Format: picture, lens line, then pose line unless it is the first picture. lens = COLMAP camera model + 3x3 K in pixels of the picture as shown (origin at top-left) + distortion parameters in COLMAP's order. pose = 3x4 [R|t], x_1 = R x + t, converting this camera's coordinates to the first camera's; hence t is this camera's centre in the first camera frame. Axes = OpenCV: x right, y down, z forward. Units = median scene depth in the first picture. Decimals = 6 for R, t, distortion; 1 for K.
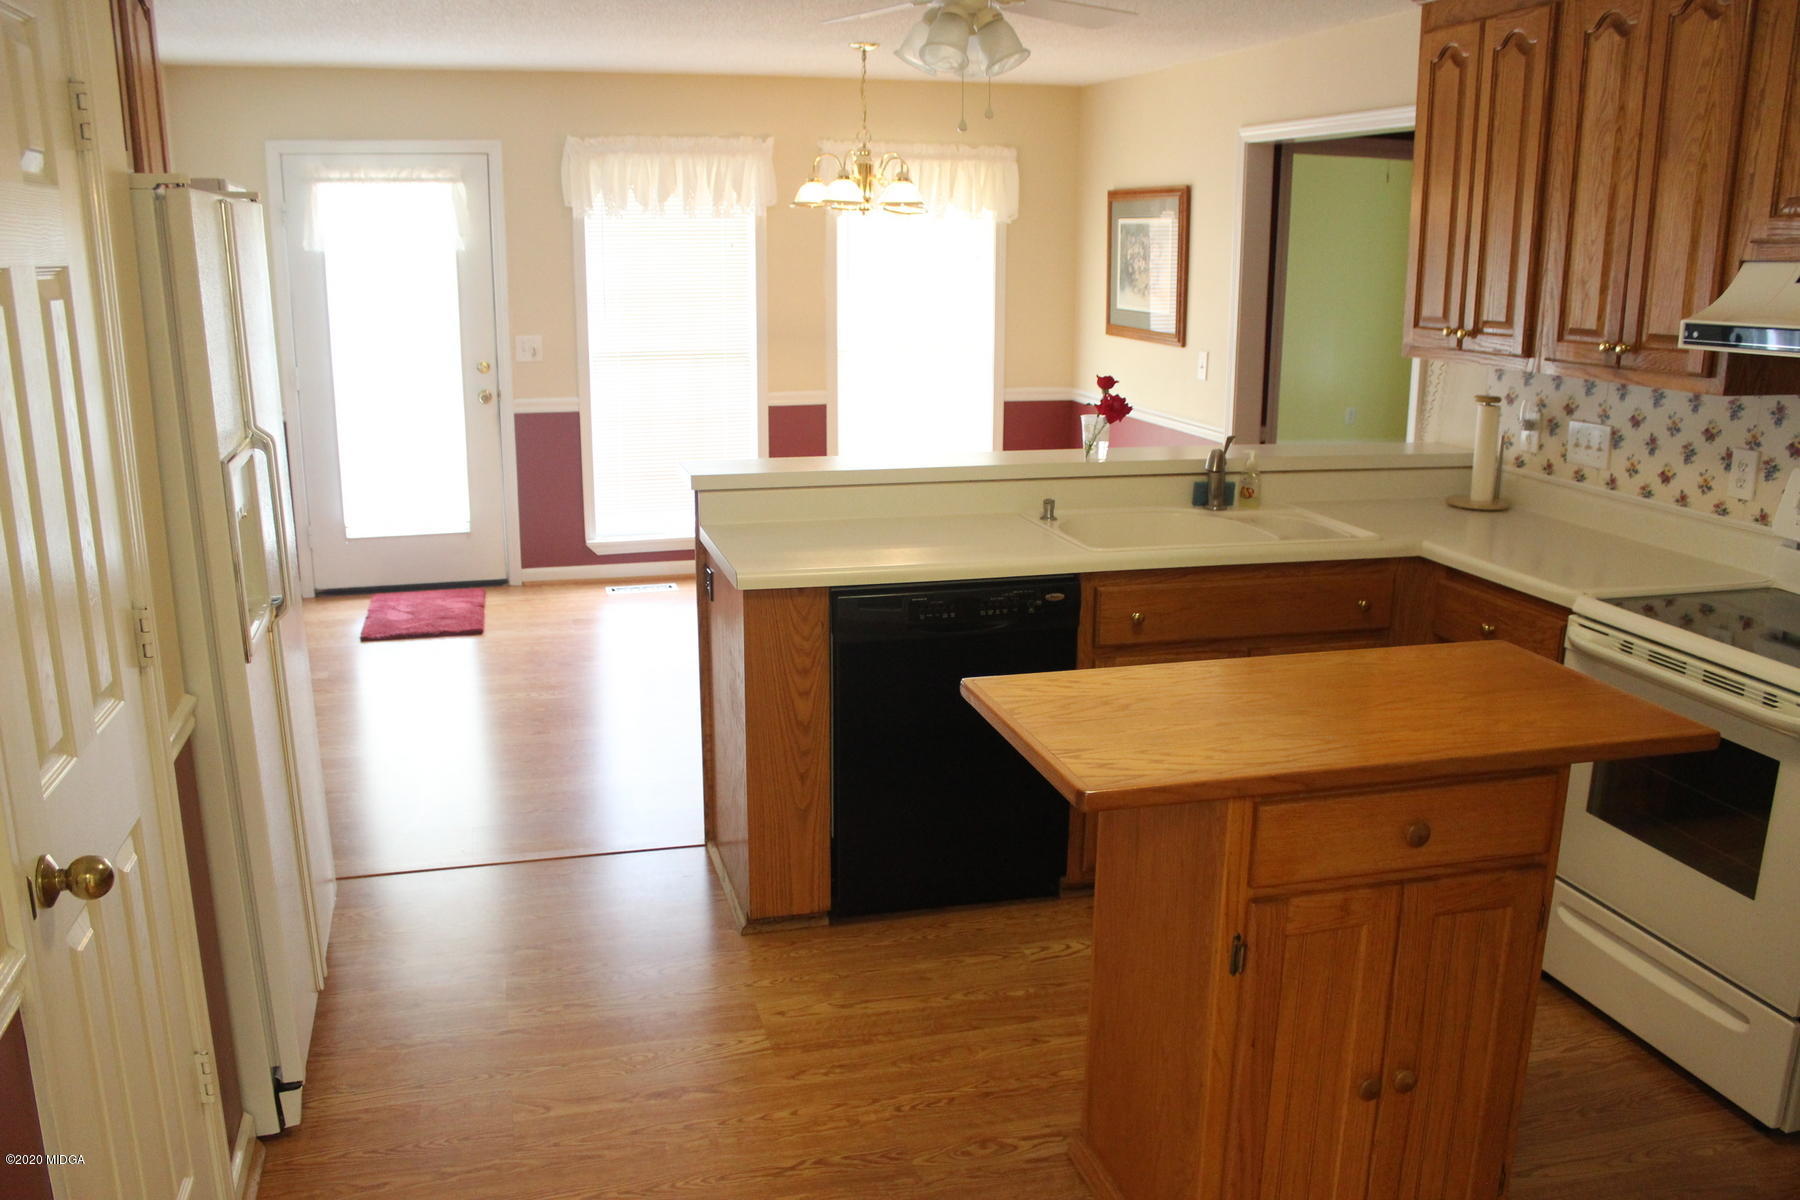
lens RADIAL K [[1492.3, 0, 894.3], [0, 1492.3, 634.3], [0, 0, 1]] dist [-0.161852, 0.125274]
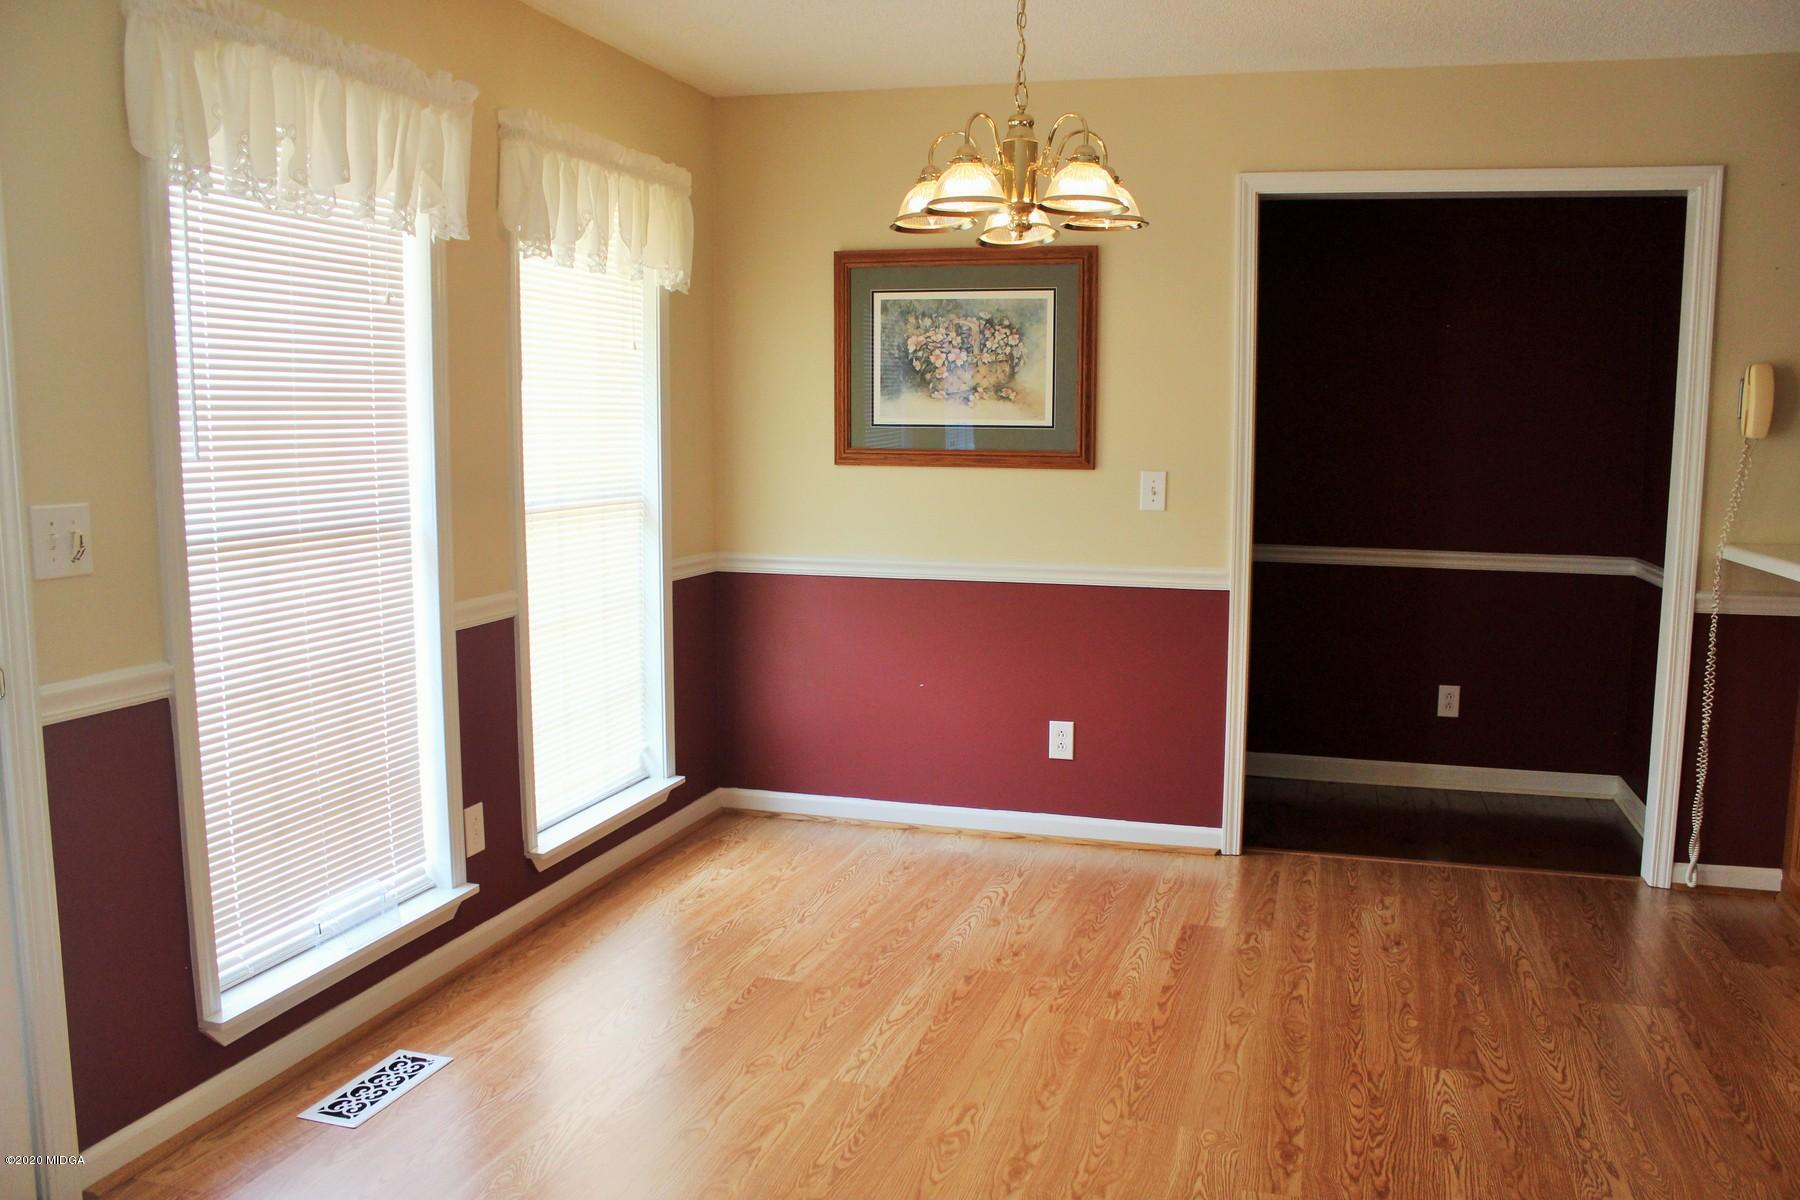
lens RADIAL K [[1513.7, 0, 901.5], [0, 1513.7, 626.3], [0, 0, 1]] dist [-0.187359, 0.190683]
pose [[0.530732, -0.115310, 0.839659, -0.817048], [0.209698, 0.977765, 0.001730, -0.246415], [-0.821188, 0.175156, 0.543111, 1.207241]]
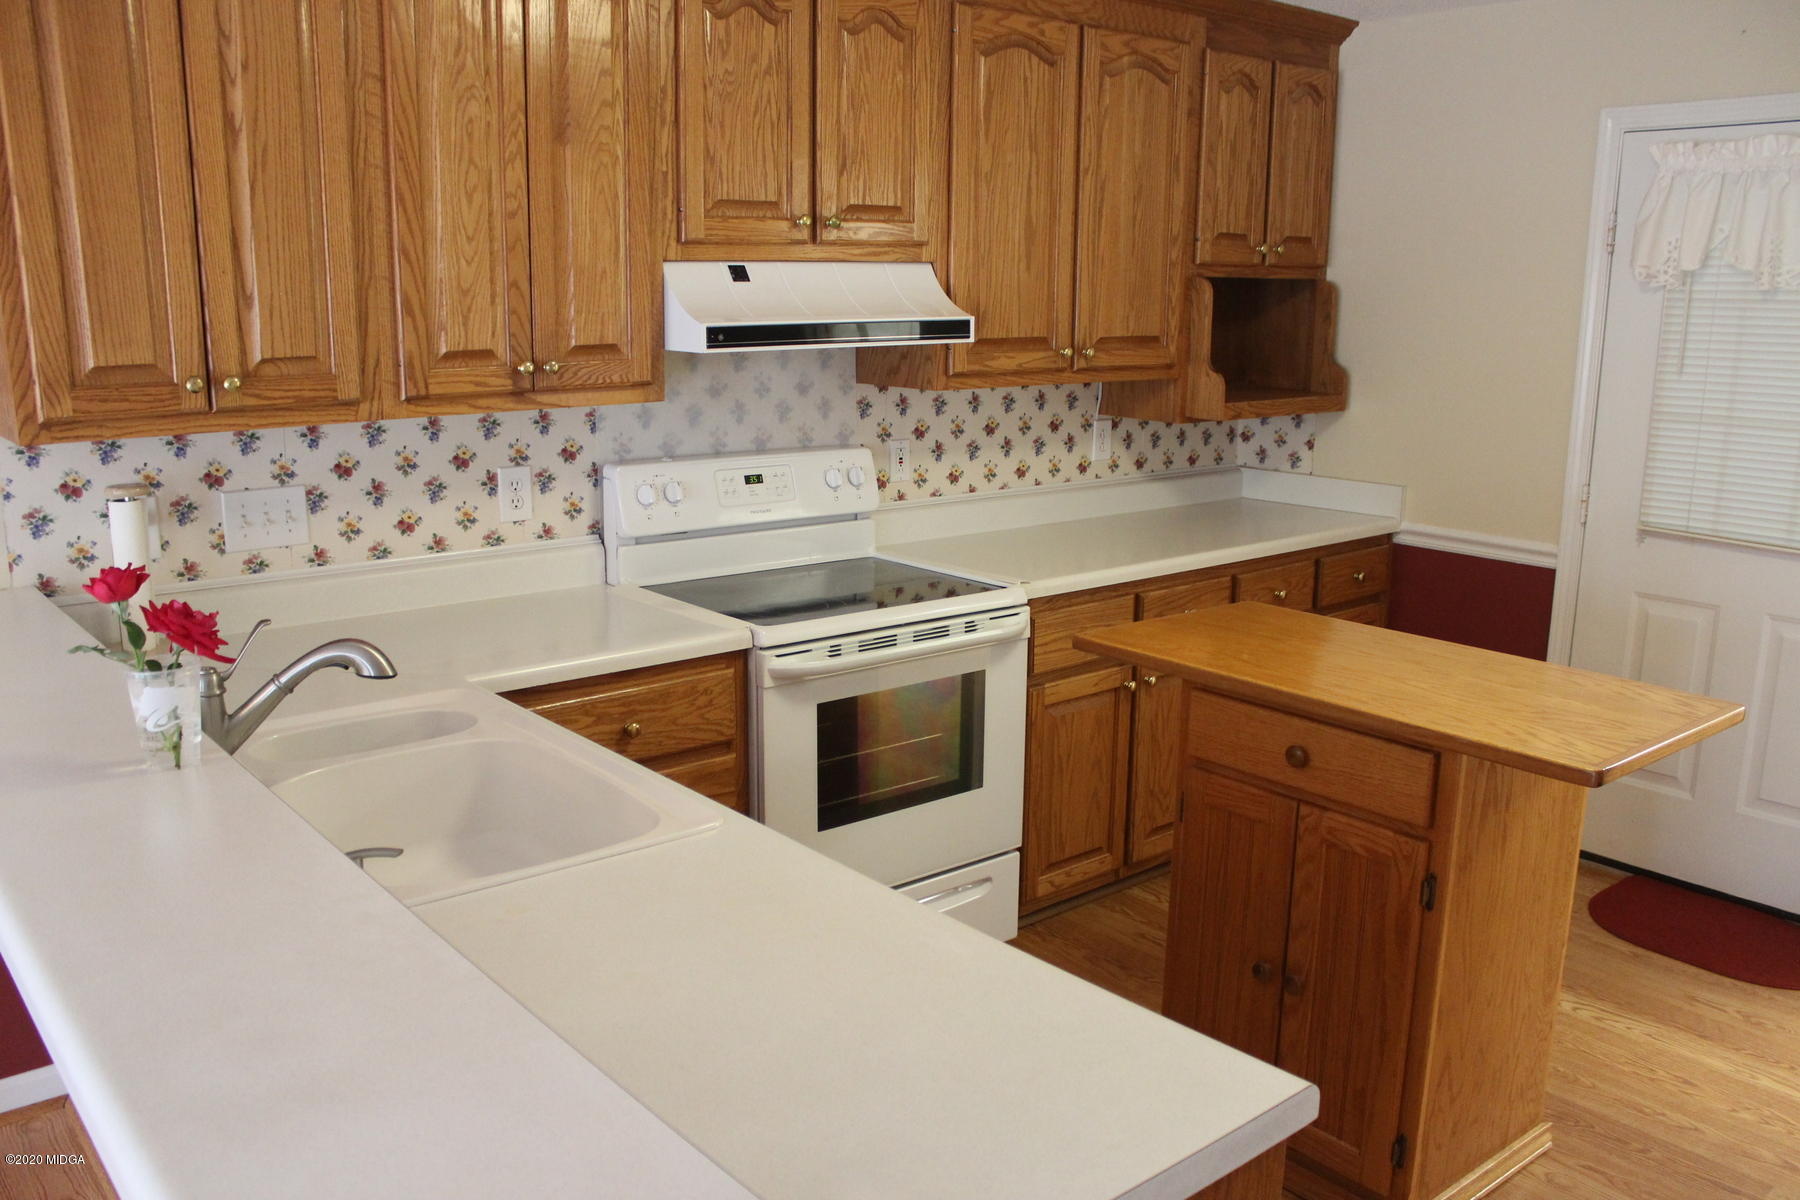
lens RADIAL K [[1492.3, 0, 894.3], [0, 1492.3, 634.3], [0, 0, 1]] dist [-0.161852, 0.125274]
pose [[-0.416569, -0.215763, 0.883129, -0.332510], [0.220394, 0.918481, 0.328359, -0.266730], [-0.881985, 0.331420, -0.335058, 1.058592]]
